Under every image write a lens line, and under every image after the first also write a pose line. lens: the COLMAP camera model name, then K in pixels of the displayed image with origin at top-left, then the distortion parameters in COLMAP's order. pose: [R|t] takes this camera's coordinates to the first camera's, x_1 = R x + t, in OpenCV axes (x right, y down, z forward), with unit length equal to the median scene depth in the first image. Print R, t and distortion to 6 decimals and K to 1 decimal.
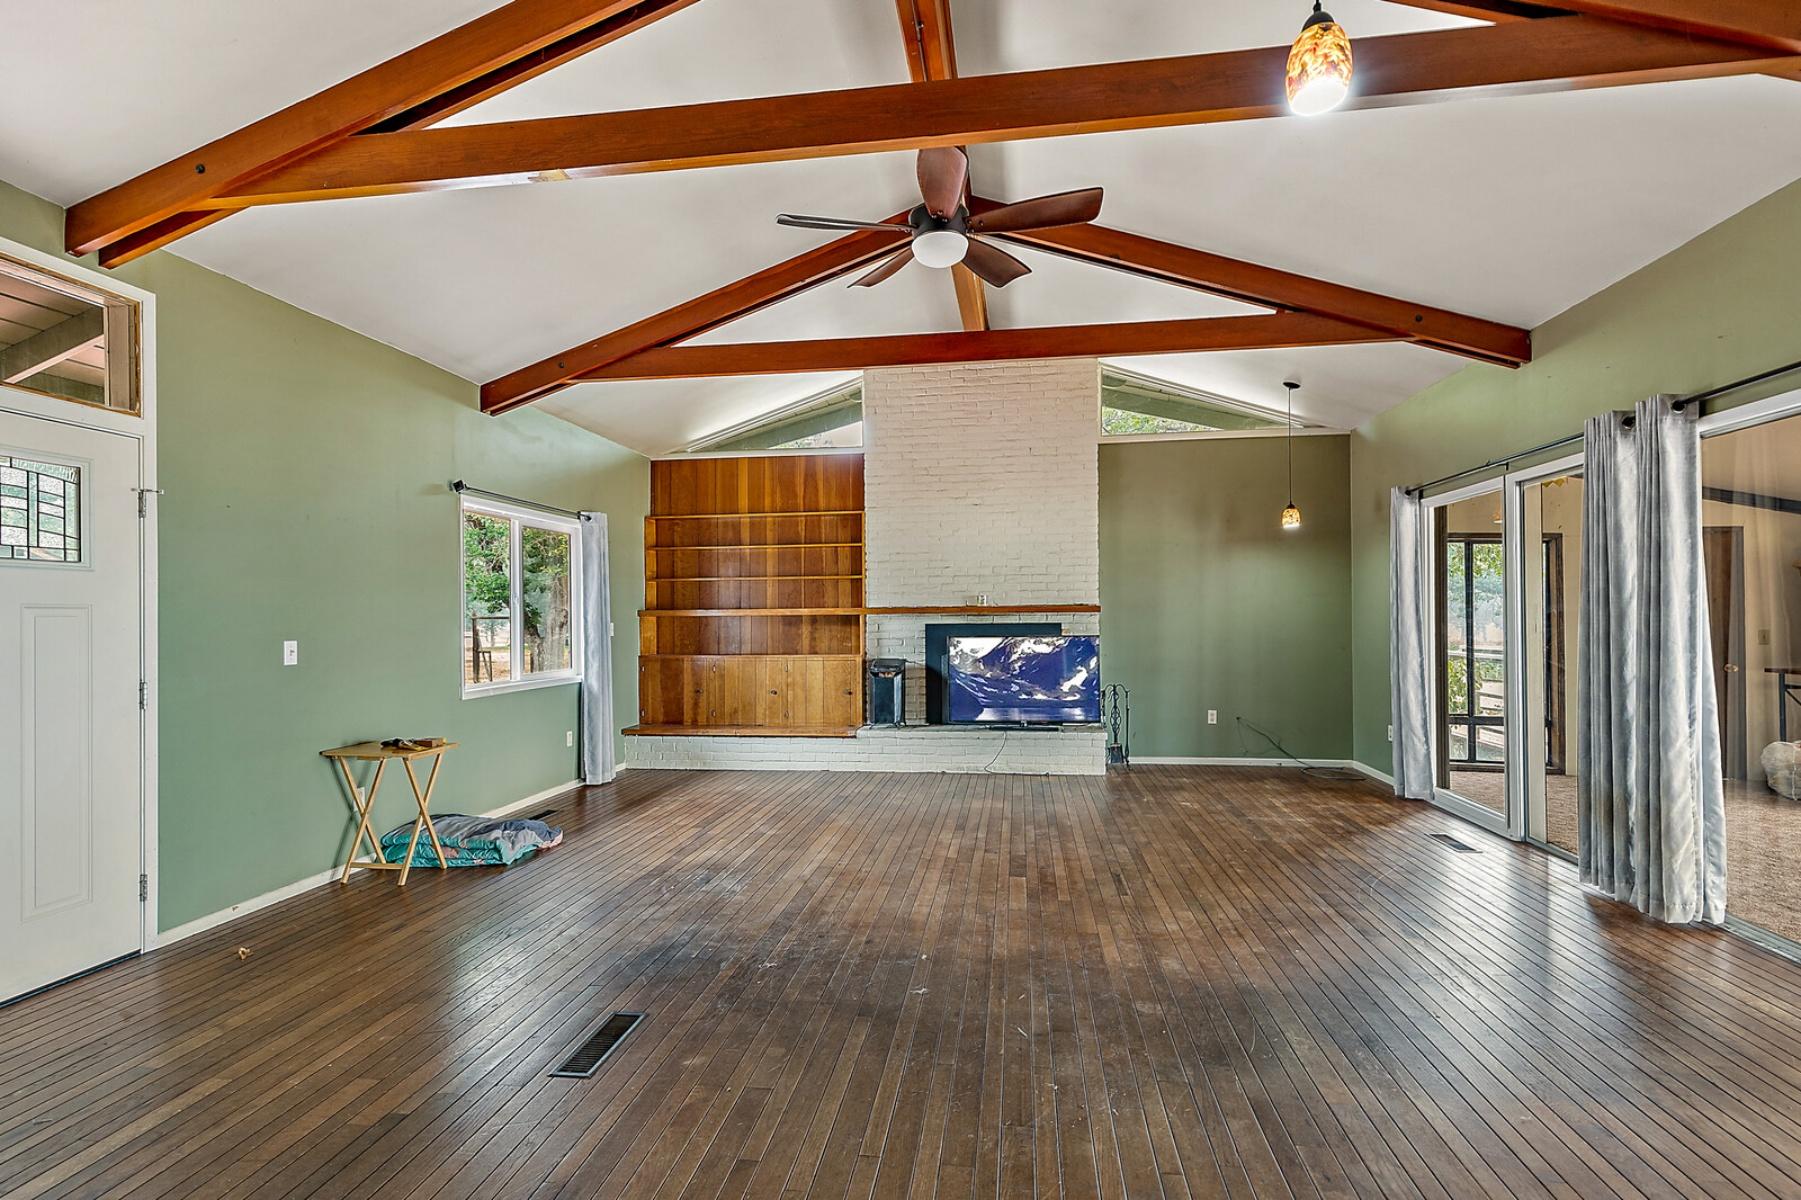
lens RADIAL K [[826.0, 0, 904.7], [0, 826.0, 608.1], [0, 0, 1]] dist [0.005862, -0.000490]
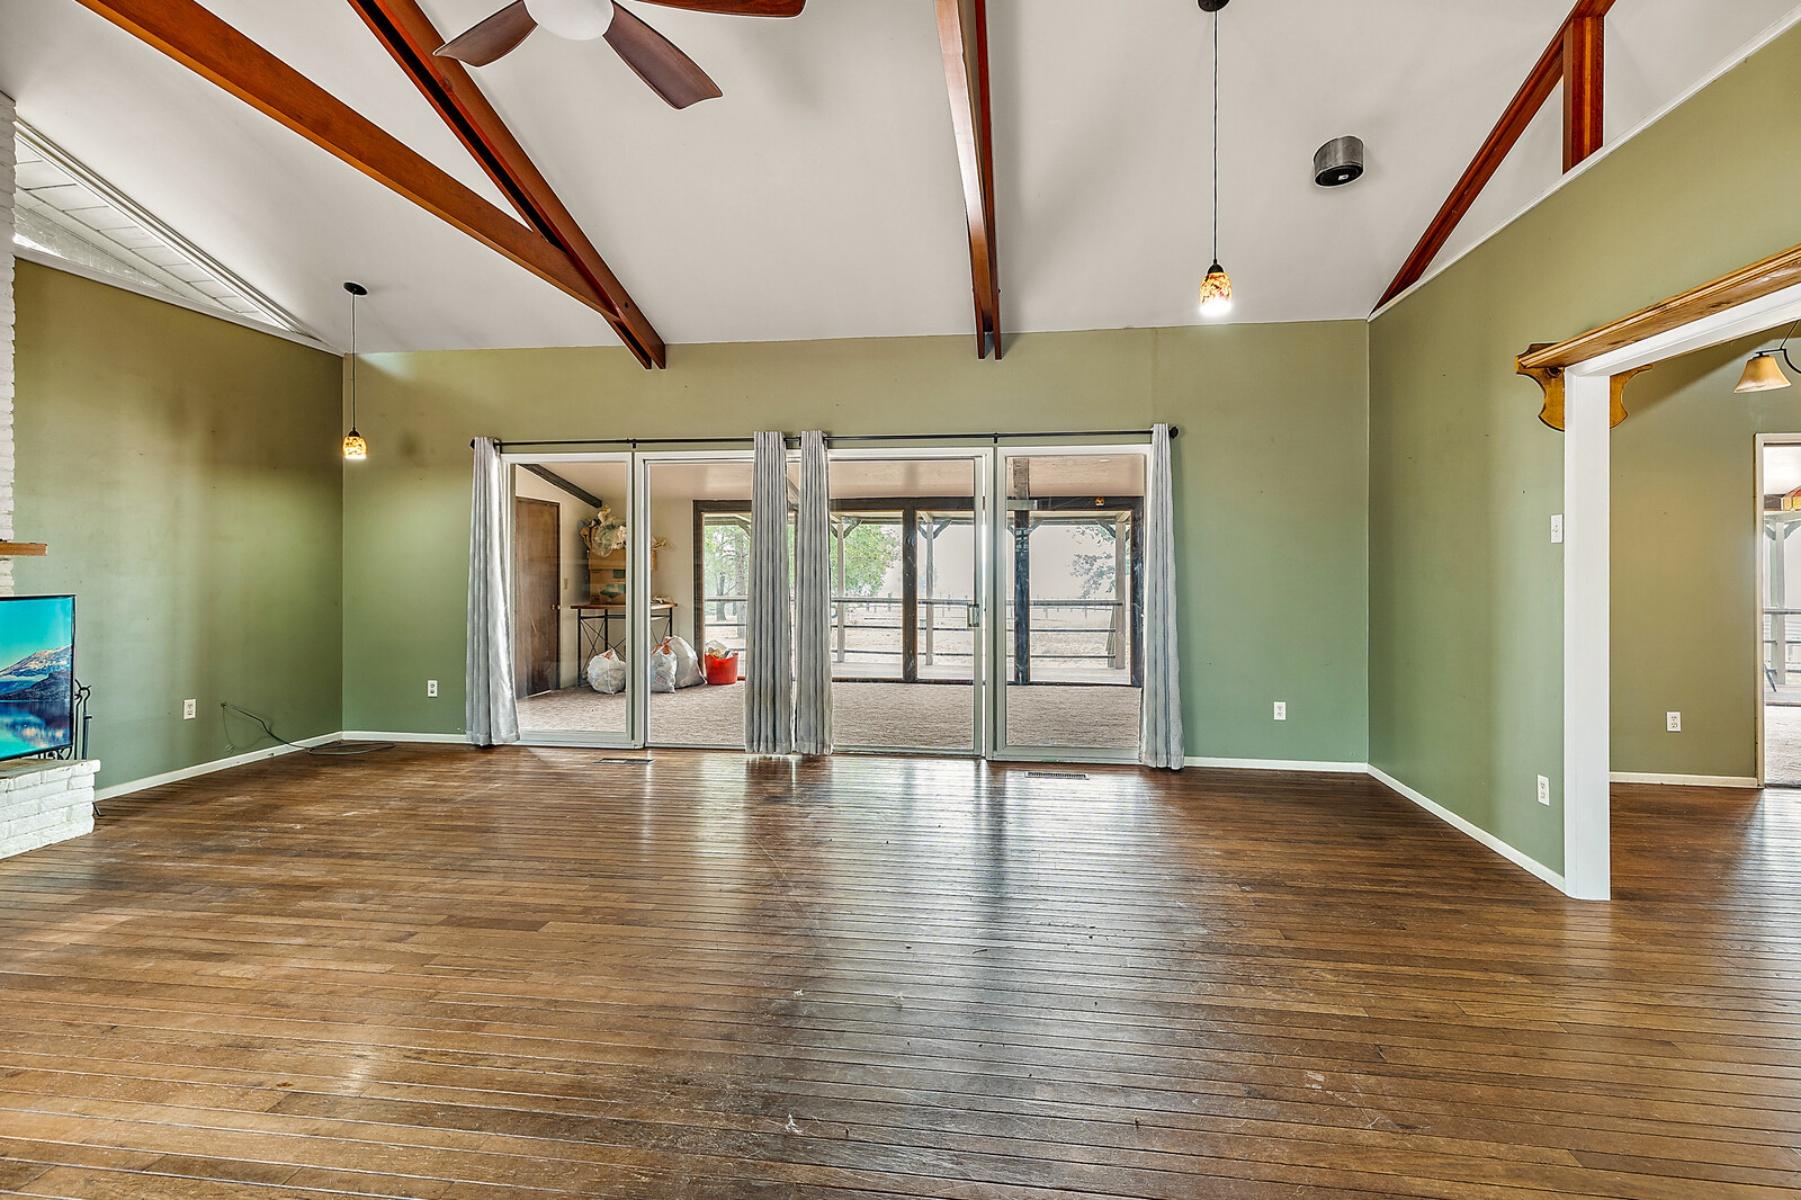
lens RADIAL K [[826.0, 0, 933.3], [0, 826.0, 563.6], [0, 0, 1]] dist [0.005862, -0.000490]
pose [[-0.014433, 0.011092, 0.999834, -0.415321], [-0.015835, 0.999811, -0.011320, 0.008693], [-0.999770, -0.015996, -0.014255, 0.473147]]
